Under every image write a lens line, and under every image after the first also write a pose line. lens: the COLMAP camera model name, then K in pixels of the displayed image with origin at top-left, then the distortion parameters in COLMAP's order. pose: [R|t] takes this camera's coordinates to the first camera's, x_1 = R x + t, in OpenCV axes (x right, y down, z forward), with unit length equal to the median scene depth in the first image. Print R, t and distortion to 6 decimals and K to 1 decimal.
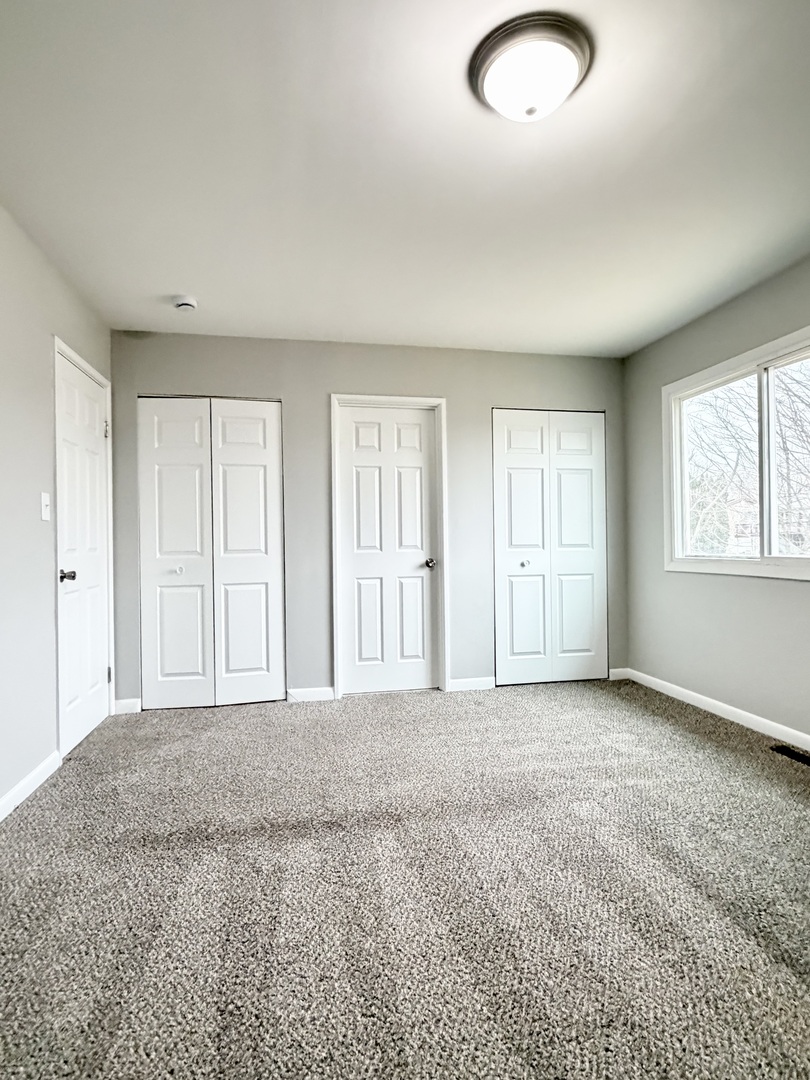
lens RADIAL K [[589.4, 0, 404.6], [0, 589.4, 538.9], [0, 0, 1]] dist [-0.001014, -0.000318]
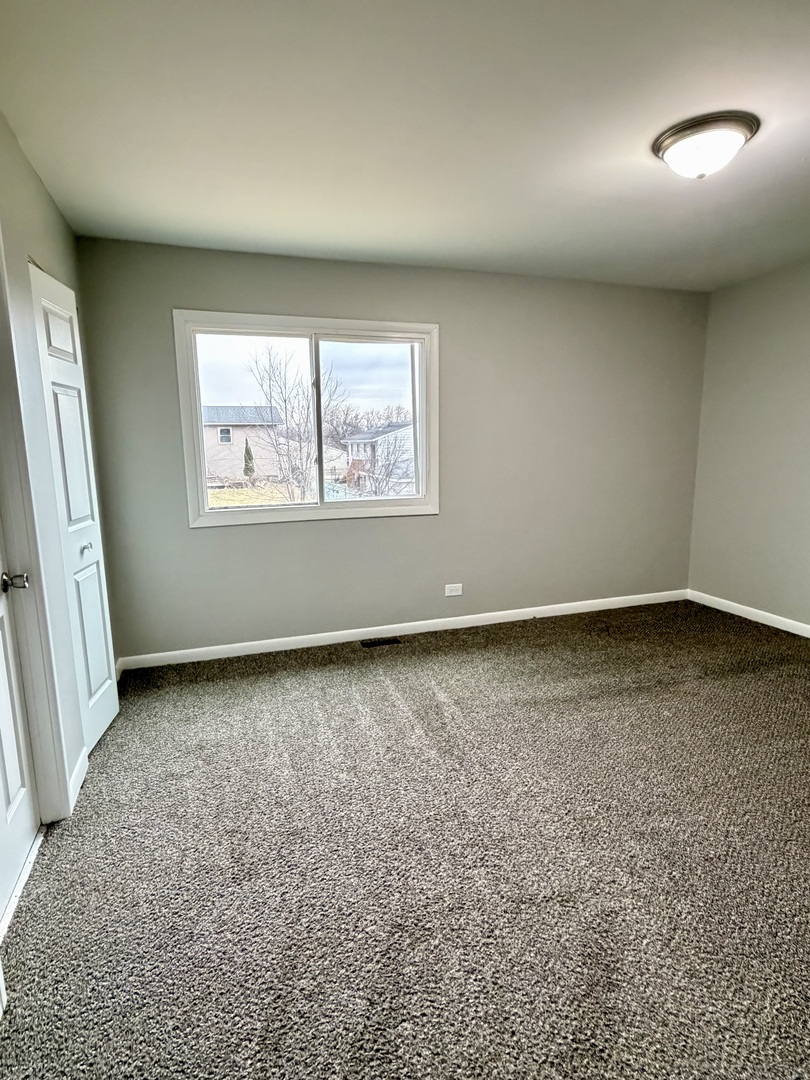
lens RADIAL K [[589.4, 0, 403.8], [0, 589.4, 540.7], [0, 0, 1]] dist [-0.001014, -0.000318]
pose [[-0.135605, -0.163313, 0.977210, -0.570435], [0.013150, 0.985937, 0.166597, -0.086420], [-0.990676, 0.035442, -0.131551, 0.970123]]
